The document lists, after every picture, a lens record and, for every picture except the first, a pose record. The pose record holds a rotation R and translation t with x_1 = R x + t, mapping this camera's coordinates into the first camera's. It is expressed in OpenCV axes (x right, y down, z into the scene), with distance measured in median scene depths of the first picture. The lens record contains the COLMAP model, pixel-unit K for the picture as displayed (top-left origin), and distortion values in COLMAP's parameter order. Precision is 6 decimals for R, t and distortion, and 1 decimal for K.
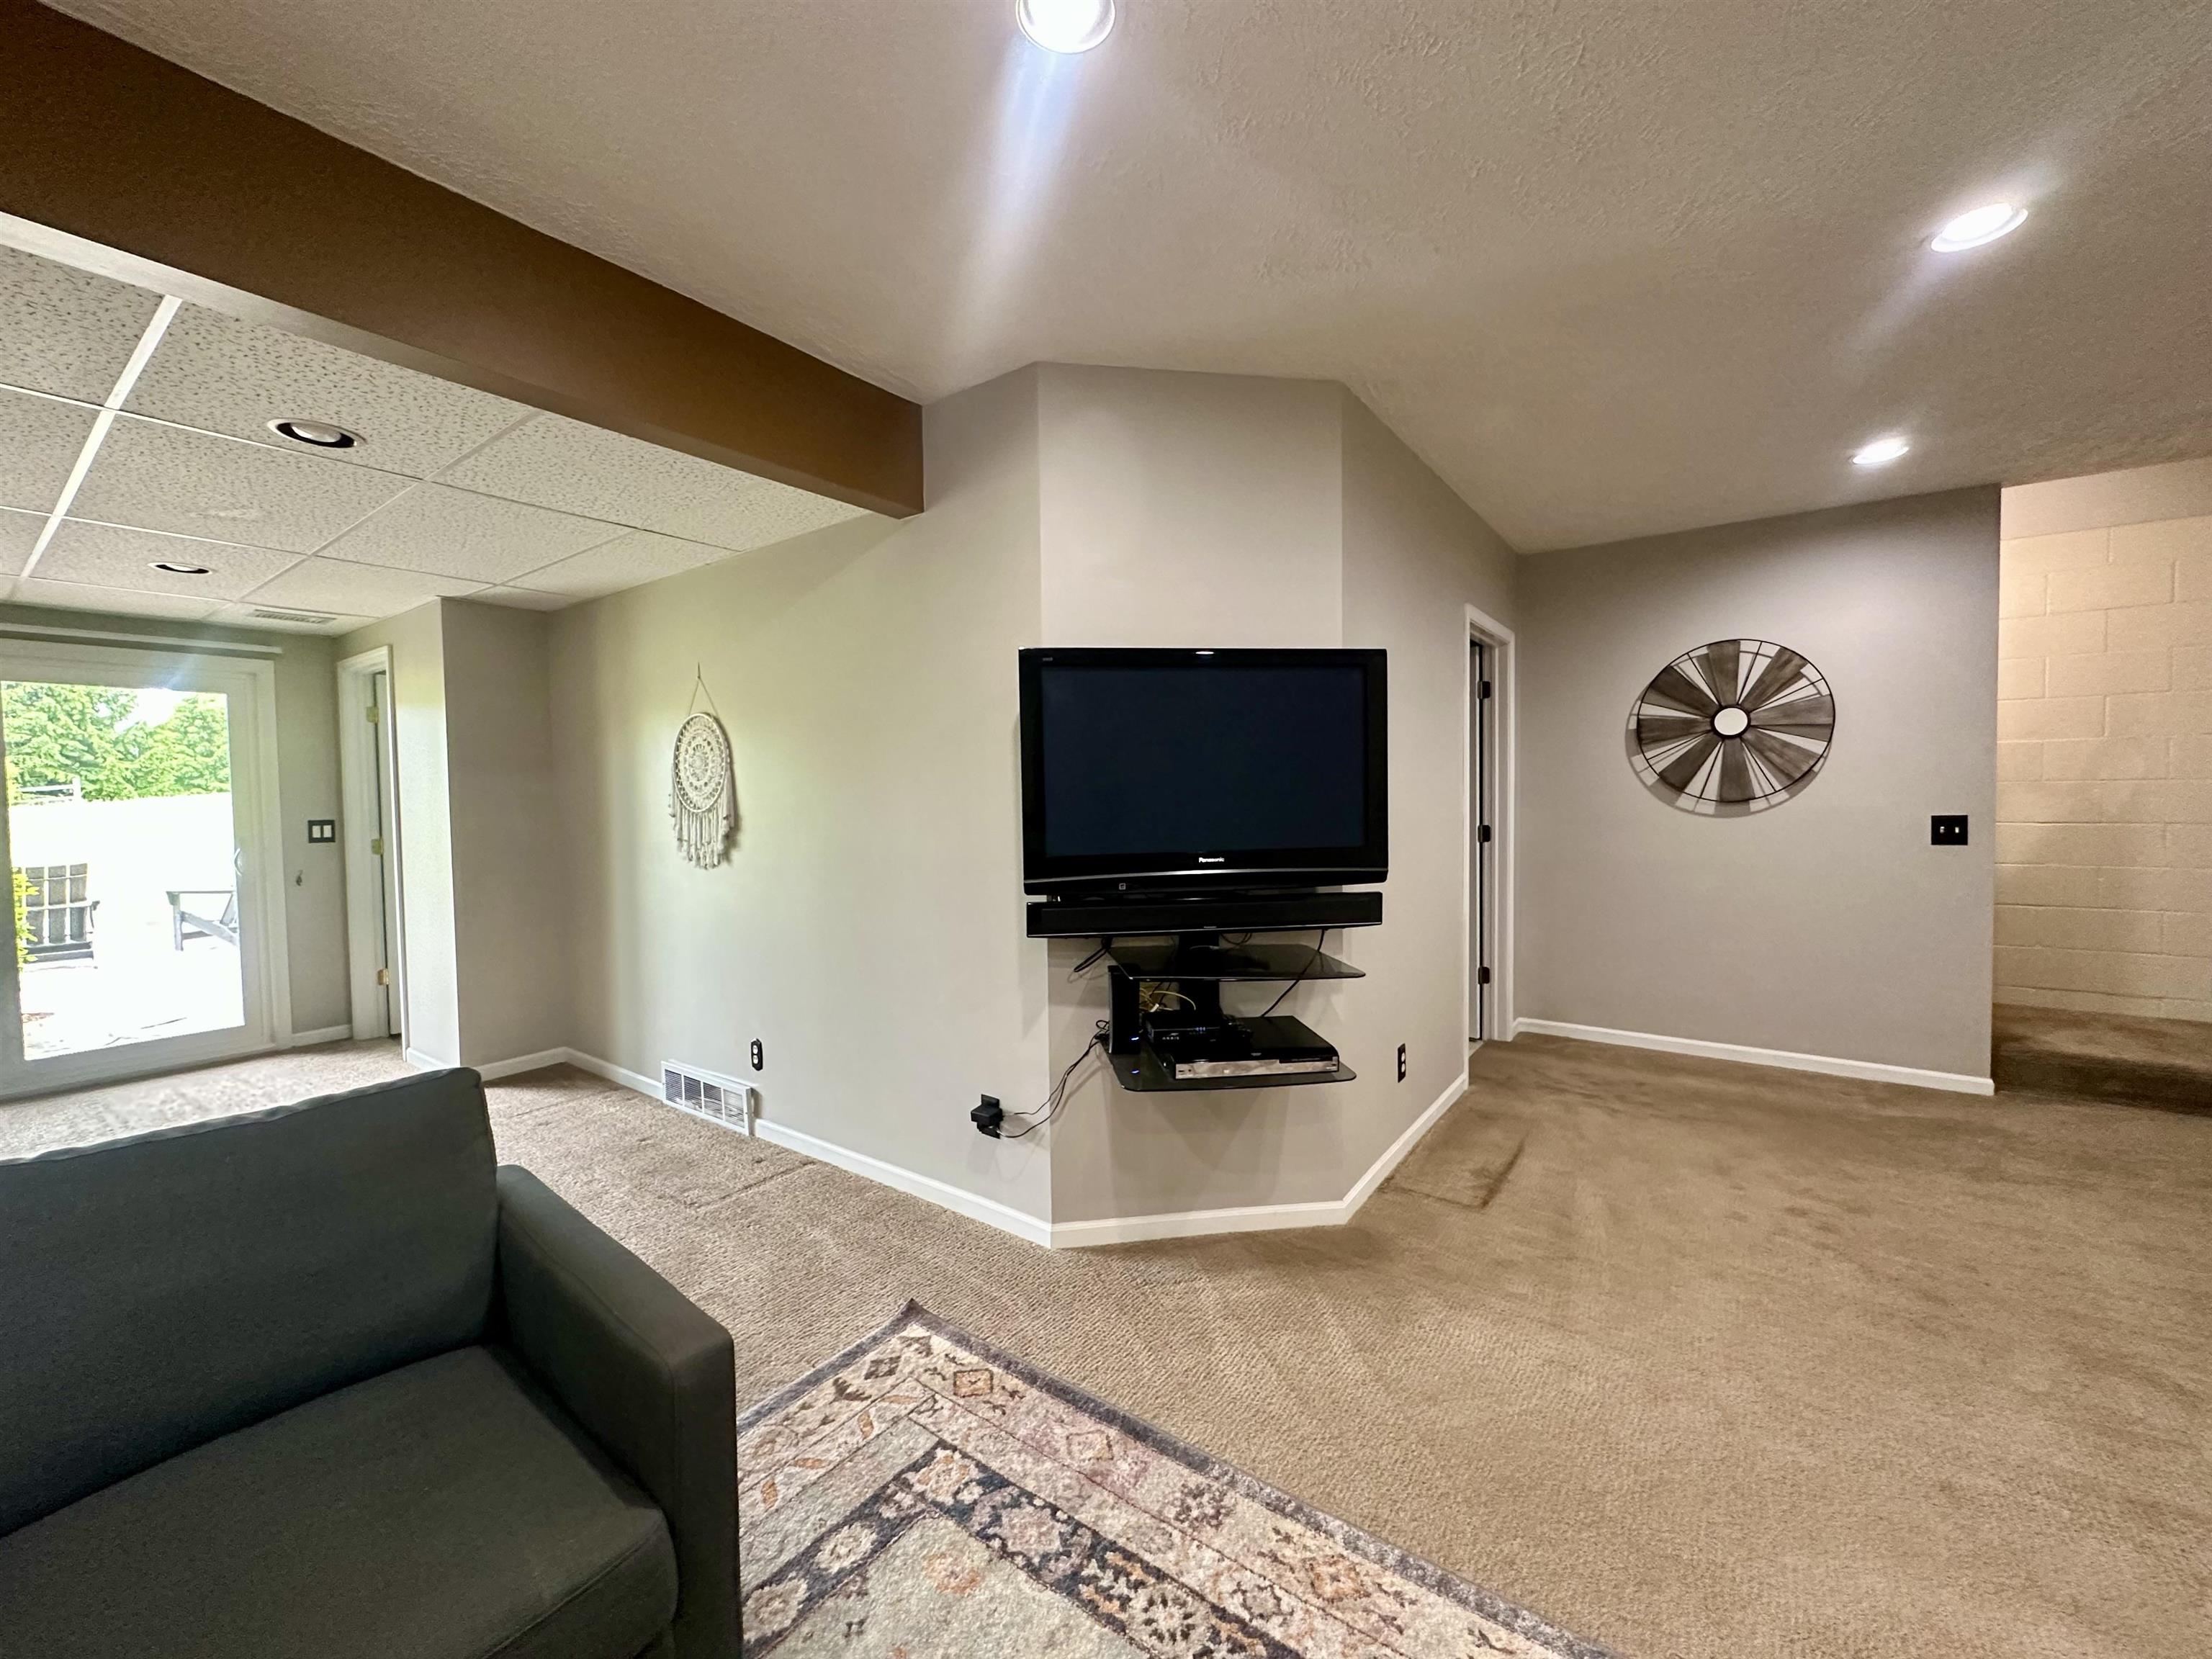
lens RADIAL K [[883.4, 0, 1104.5], [0, 883.4, 827.1], [0, 0, 1]] dist [-0.001902, 0.000377]
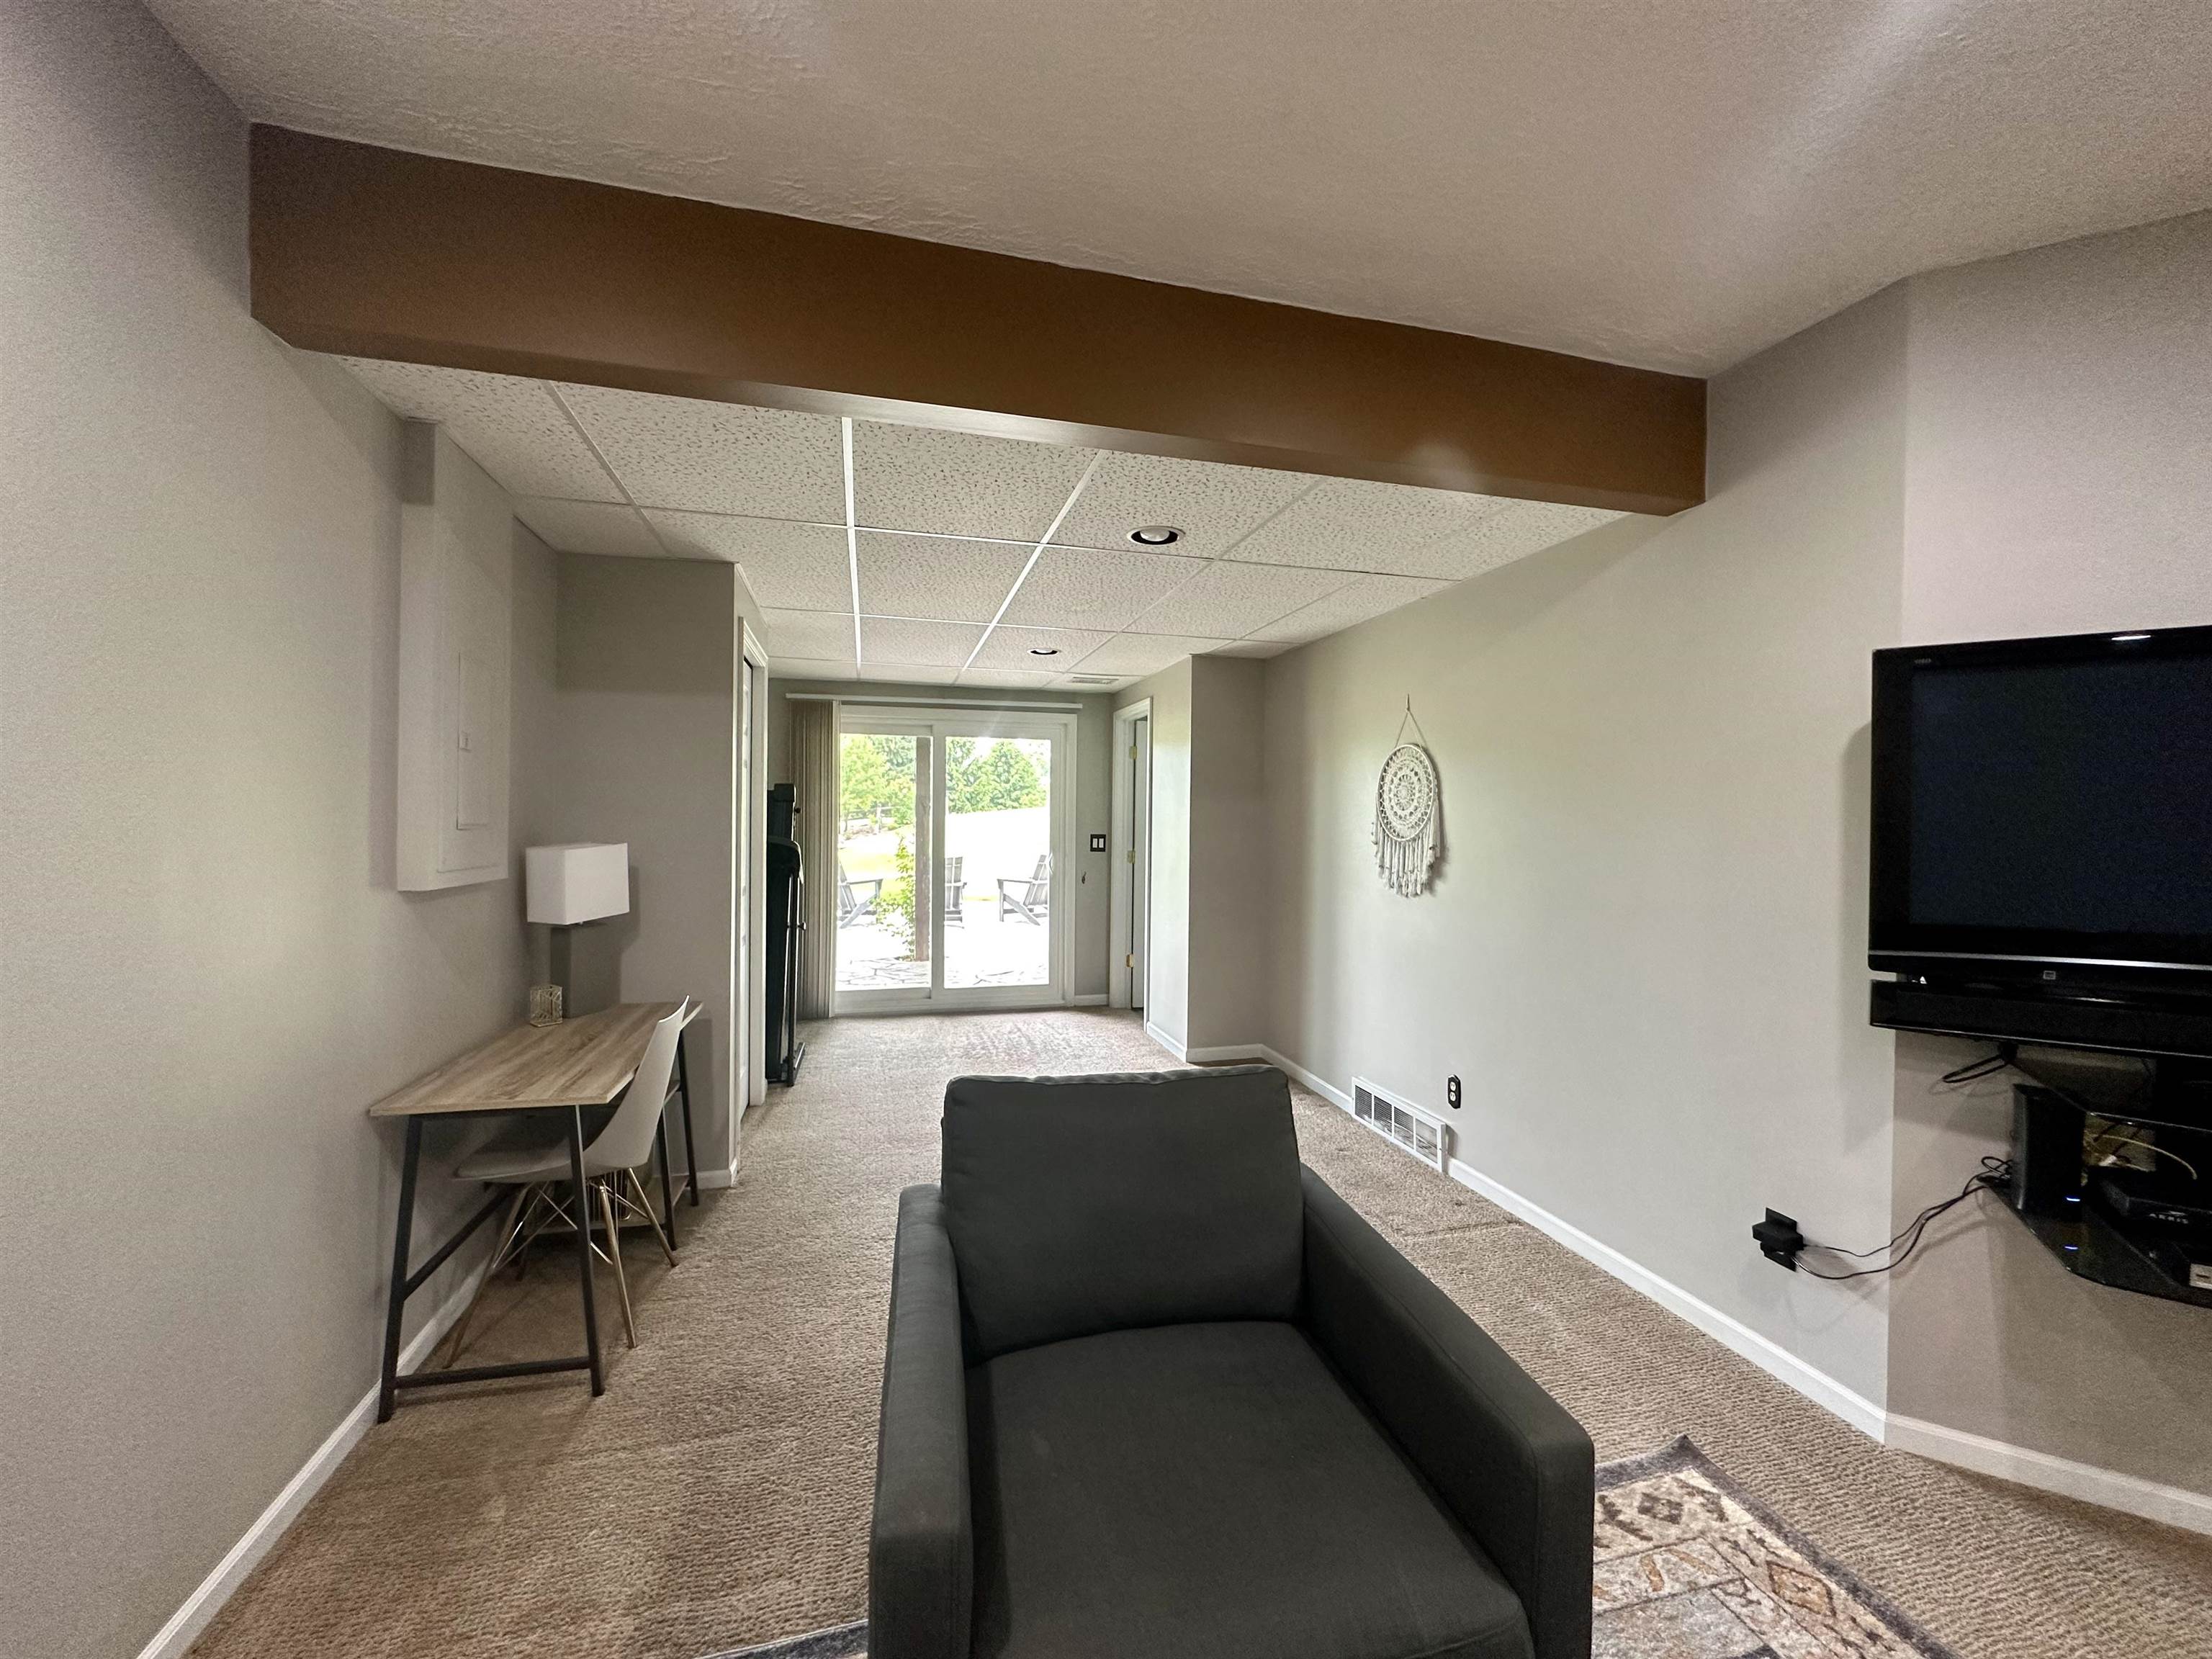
lens RADIAL K [[883.4, 0, 1101.1], [0, 883.4, 828.0], [0, 0, 1]] dist [-0.001902, 0.000377]
pose [[0.776026, 0.028787, -0.630044, -0.115682], [-0.045475, 0.998912, -0.010372, -0.007049], [0.629059, 0.036700, 0.776491, -0.017652]]
